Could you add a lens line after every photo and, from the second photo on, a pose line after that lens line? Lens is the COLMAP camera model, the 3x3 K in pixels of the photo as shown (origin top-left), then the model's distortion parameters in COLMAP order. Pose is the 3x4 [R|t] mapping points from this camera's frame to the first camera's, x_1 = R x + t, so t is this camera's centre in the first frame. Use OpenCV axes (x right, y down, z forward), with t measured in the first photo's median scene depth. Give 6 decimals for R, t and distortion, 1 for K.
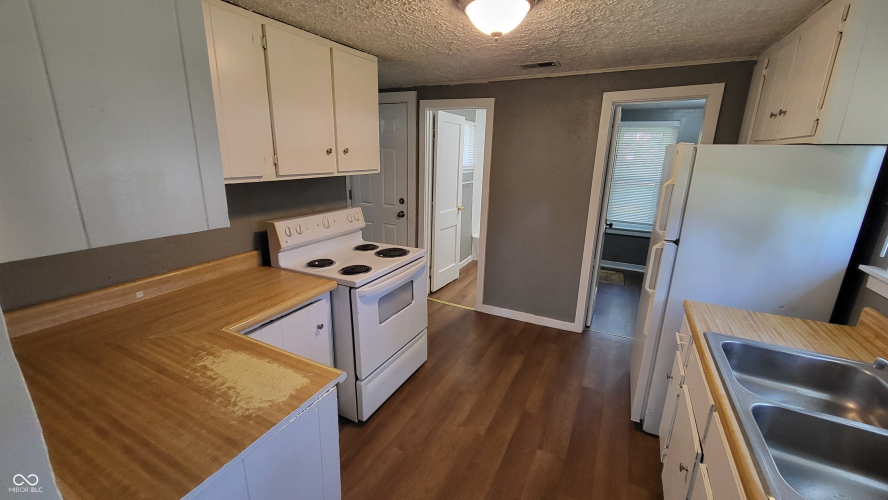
lens RADIAL K [[352.1, 0, 446.5], [0, 352.1, 246.7], [0, 0, 1]] dist [-0.000531, -0.000437]
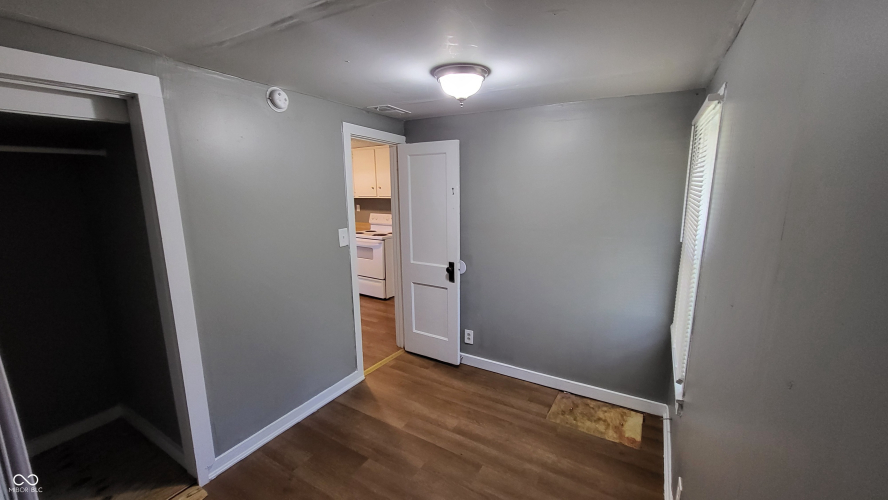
lens RADIAL K [[352.1, 0, 446.5], [0, 352.1, 246.7], [0, 0, 1]] dist [-0.000531, -0.000437]
pose [[-0.078130, 0.166460, -0.982948, 1.664681], [-0.253073, 0.950354, 0.181056, -0.347772], [0.964287, 0.262903, -0.032125, 1.281425]]
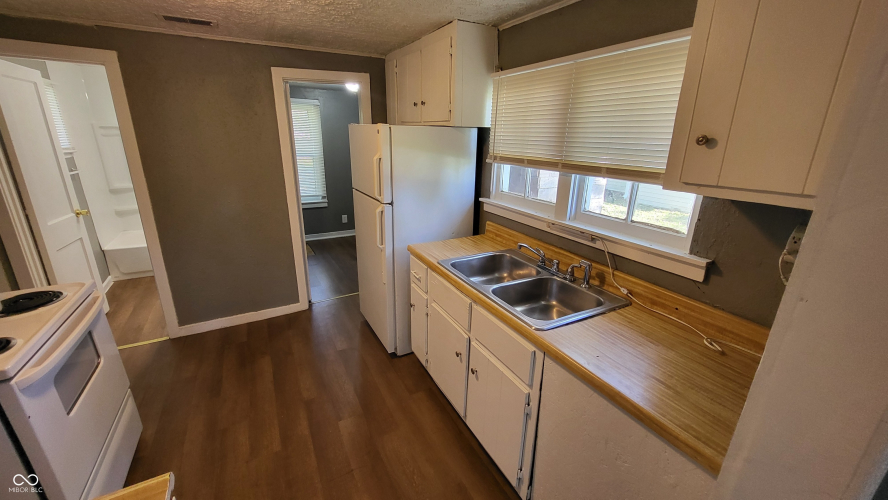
lens RADIAL K [[349.8, 0, 447.6], [0, 349.8, 246.3], [0, 0, 1]] dist [0.001171, 0.000064]
pose [[0.561578, -0.259835, 0.785567, -0.209905], [0.206306, 0.963399, 0.171173, -0.031338], [-0.801292, 0.065940, 0.594629, 0.082043]]
